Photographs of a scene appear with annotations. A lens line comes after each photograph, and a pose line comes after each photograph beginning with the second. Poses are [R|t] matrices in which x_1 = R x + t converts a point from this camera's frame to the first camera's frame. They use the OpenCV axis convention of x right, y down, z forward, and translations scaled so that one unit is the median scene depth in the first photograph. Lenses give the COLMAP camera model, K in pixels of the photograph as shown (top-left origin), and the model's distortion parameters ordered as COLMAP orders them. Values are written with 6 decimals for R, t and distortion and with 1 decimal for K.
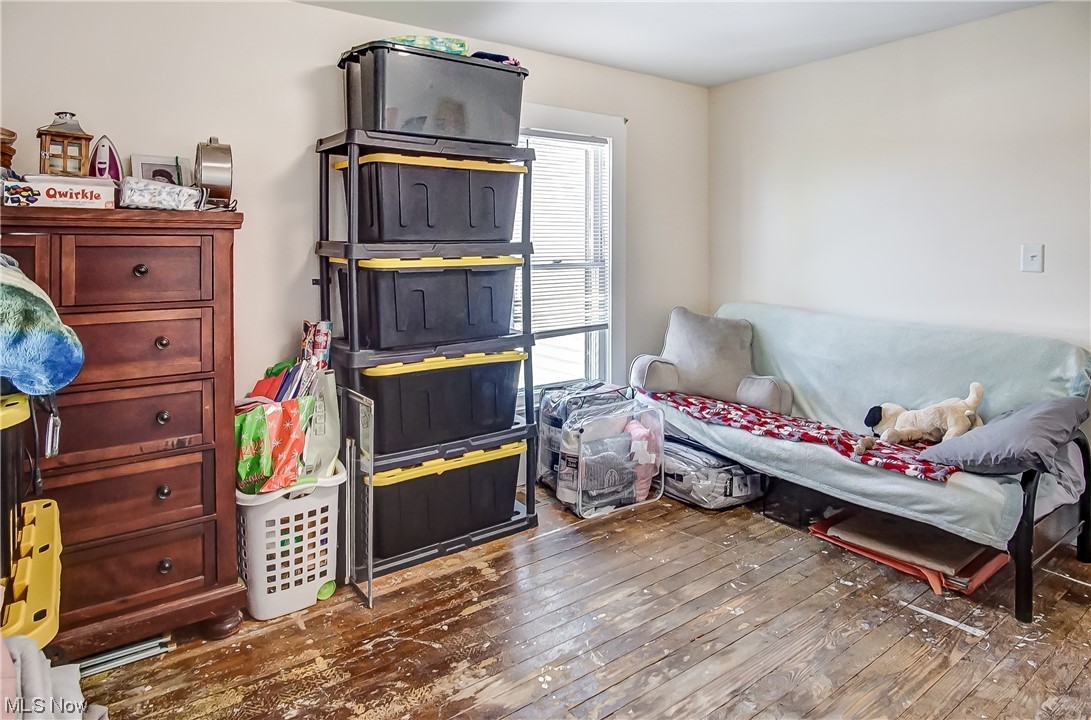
lens RADIAL K [[623.1, 0, 543.3], [0, 623.1, 353.2], [0, 0, 1]] dist [-0.021901, -0.000005]
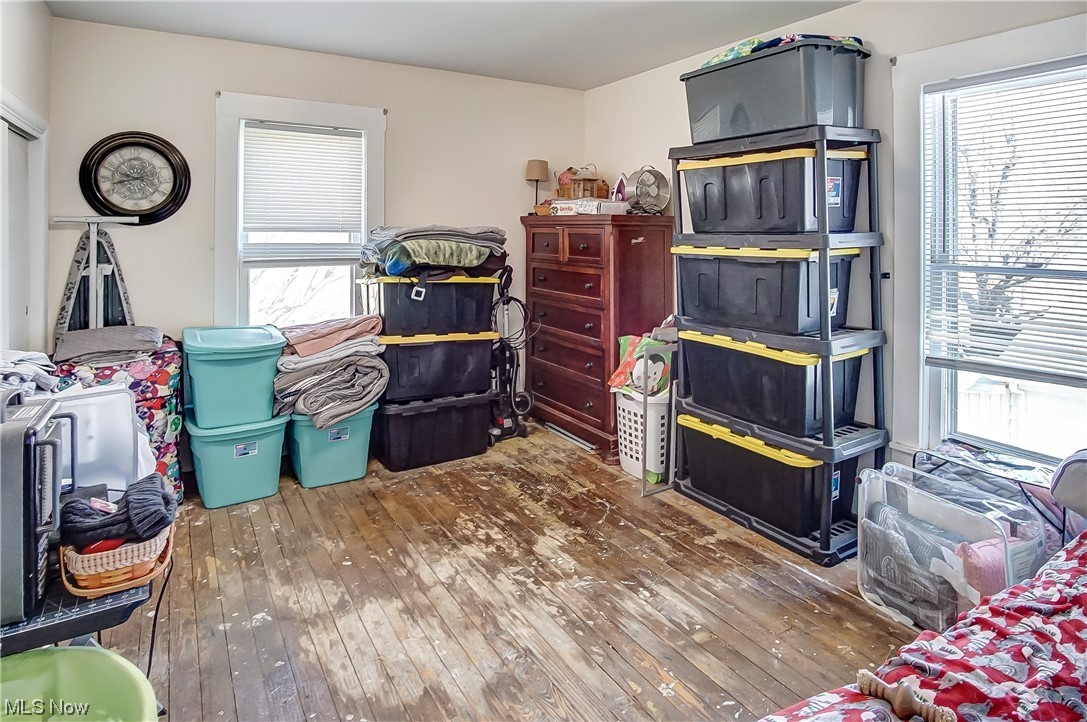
lens RADIAL K [[588.6, 0, 543.5], [0, 588.6, 361.0], [0, 0, 1]] dist [-0.012566, 0.000917]
pose [[-0.063984, 0.221292, -0.973106, 0.972221], [-0.171464, 0.958166, 0.229168, -0.149642], [0.983110, 0.181516, -0.023363, 0.771050]]
